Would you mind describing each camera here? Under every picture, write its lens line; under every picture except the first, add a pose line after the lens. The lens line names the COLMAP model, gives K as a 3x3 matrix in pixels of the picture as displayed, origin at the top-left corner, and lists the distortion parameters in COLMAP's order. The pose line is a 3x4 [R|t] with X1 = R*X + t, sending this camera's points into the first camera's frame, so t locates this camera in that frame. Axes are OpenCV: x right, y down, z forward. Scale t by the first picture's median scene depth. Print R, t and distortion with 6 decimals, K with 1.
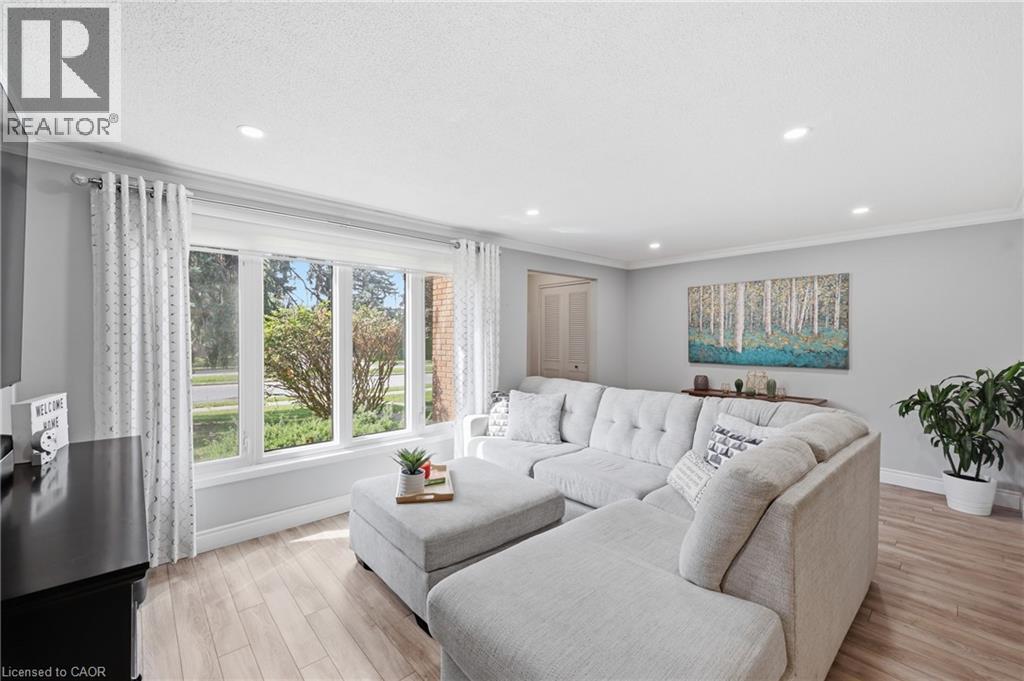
lens RADIAL K [[420.7, 0, 509.9], [0, 420.7, 338.7], [0, 0, 1]] dist [-0.002011, 0.000433]
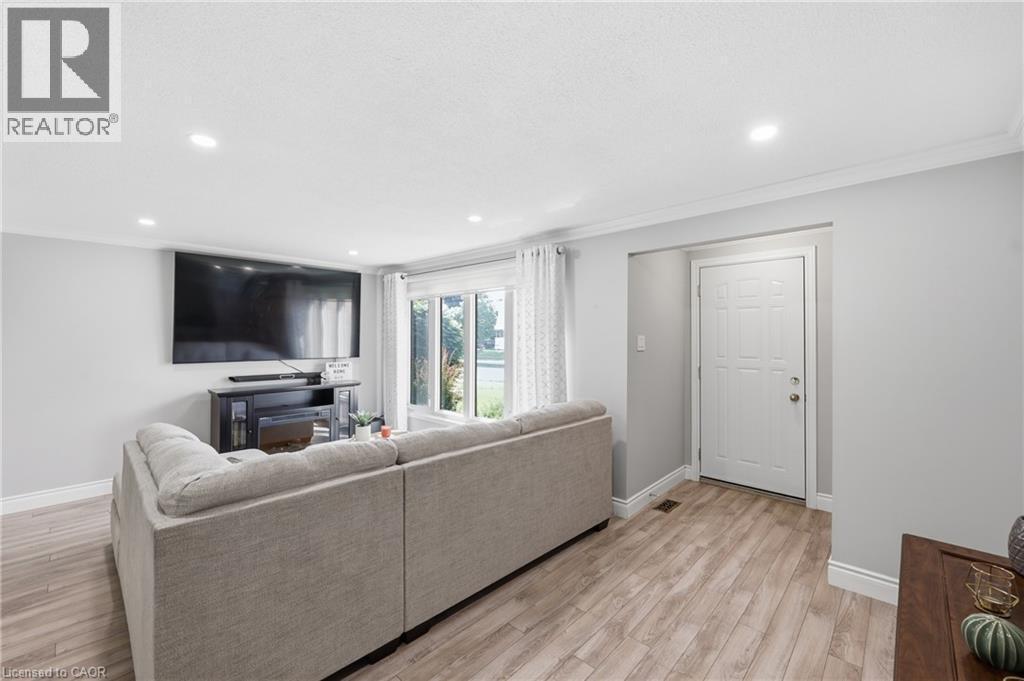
lens RADIAL K [[420.7, 0, 511.5], [0, 420.7, 337.0], [0, 0, 1]] dist [-0.002011, 0.000433]
pose [[0.074473, 0.000828, -0.997223, 0.878952], [-0.005330, 0.999986, 0.000433, -0.020557], [0.997209, 0.005283, 0.074477, 0.859979]]
